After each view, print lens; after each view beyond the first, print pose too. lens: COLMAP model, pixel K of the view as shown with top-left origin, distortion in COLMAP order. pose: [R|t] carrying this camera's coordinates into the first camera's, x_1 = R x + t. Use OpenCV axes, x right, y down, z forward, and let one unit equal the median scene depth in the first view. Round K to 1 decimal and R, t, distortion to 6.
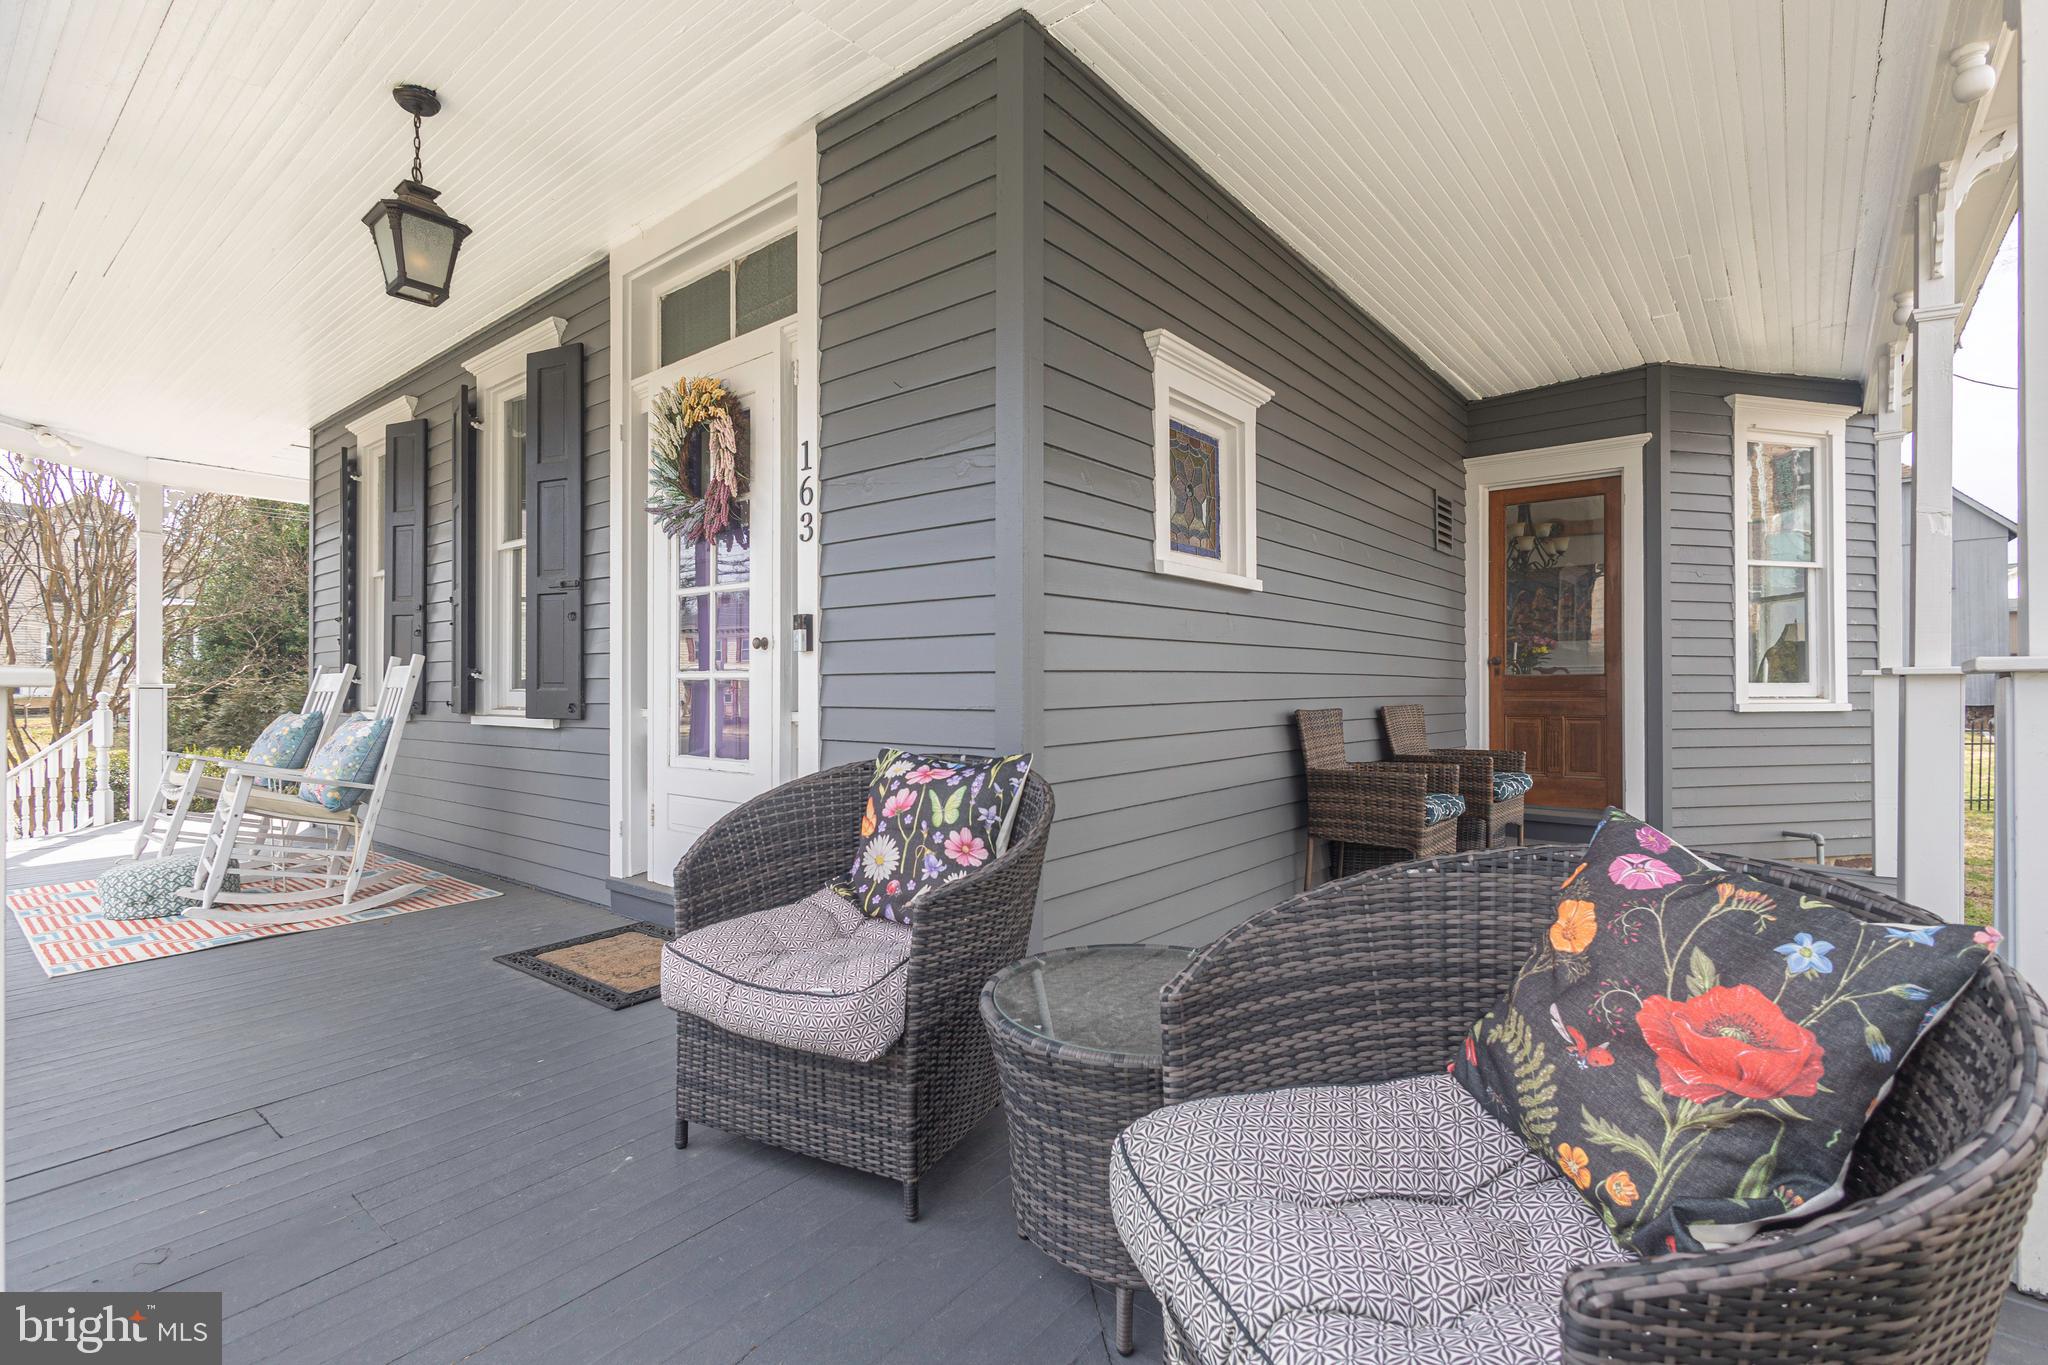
lens RADIAL K [[939.6, 0, 1024.0], [0, 939.6, 682.5], [0, 0, 1]] dist [0.014086, 0.000176]
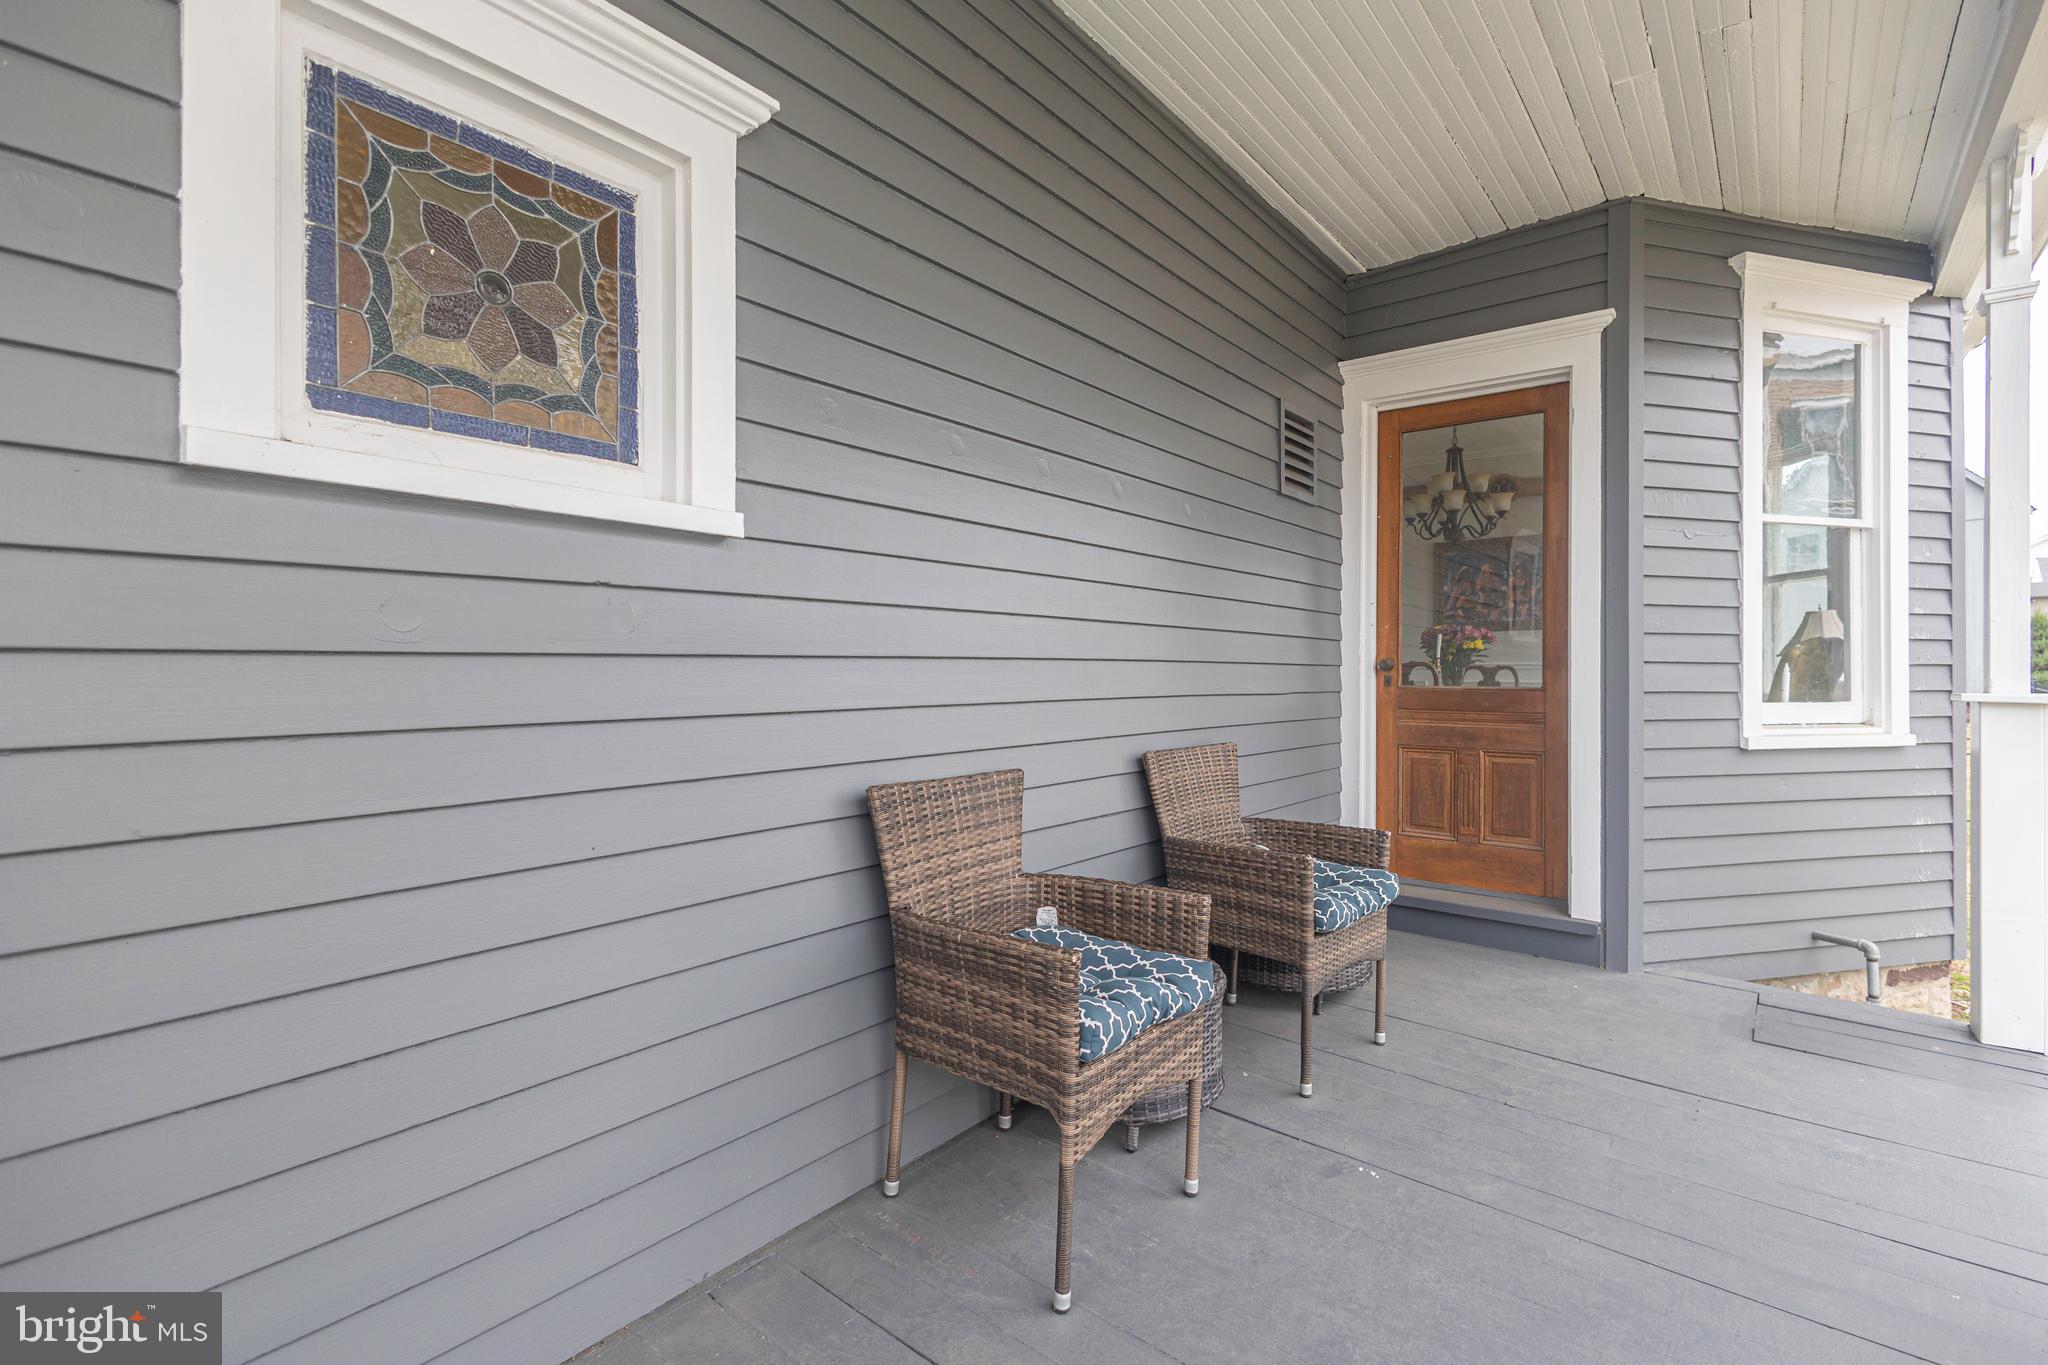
lens RADIAL K [[954.8, 0, 1020.6], [0, 954.8, 666.6], [0, 0, 1]] dist [0.016112, -0.001043]
pose [[0.999867, 0.004804, 0.015579, 0.249011], [-0.004843, 0.999985, 0.002436, -0.023895], [-0.015567, -0.002511, 0.999876, 0.350820]]
